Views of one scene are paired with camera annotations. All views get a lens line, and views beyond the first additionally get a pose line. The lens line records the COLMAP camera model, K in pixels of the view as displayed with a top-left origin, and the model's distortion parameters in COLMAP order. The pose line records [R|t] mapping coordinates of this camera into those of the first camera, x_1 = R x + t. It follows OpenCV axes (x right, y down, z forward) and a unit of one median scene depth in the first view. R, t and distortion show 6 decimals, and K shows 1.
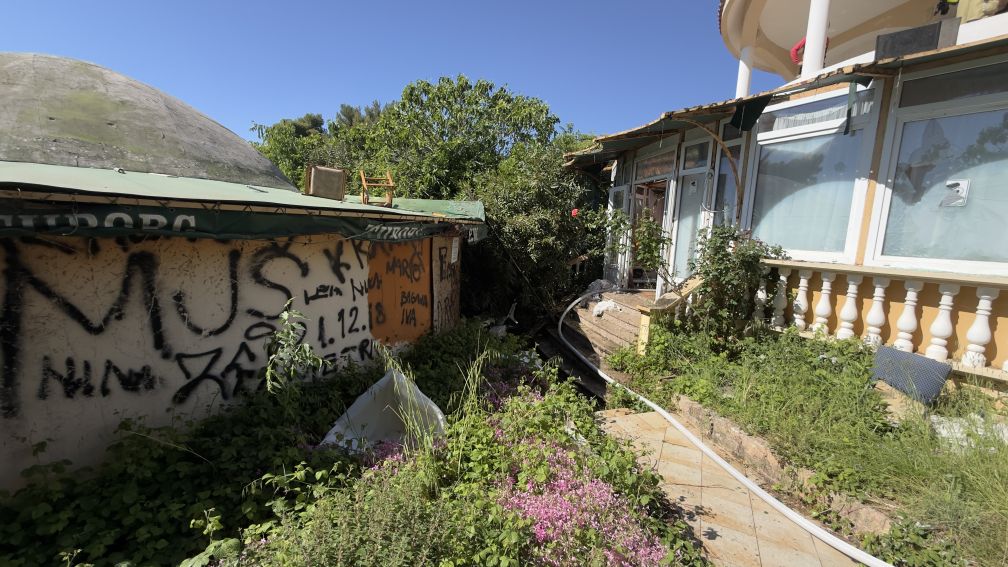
lens RADIAL K [[413.7, 0, 507.0], [0, 413.7, 281.3], [0, 0, 1]] dist [0.009200, 0.000371]
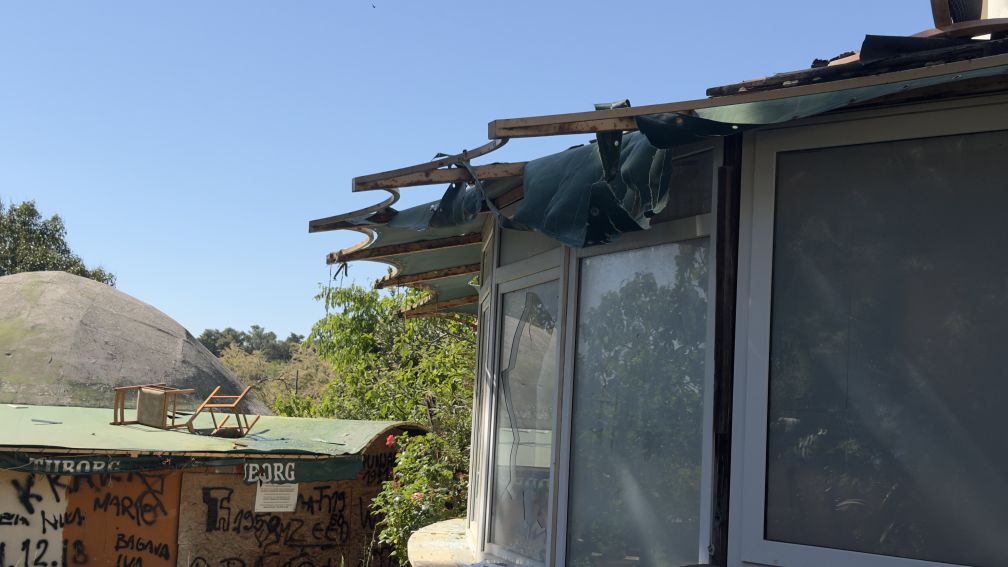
lens RADIAL K [[1445.9, 0, 474.3], [0, 1445.9, 298.1], [0, 0, 1]] dist [0.188532, 0.000000]
pose [[0.729454, -0.058327, -0.681539, 4.429233], [-0.111756, 0.972808, -0.202866, 0.156683], [0.674839, 0.224148, 0.703100, -1.460723]]
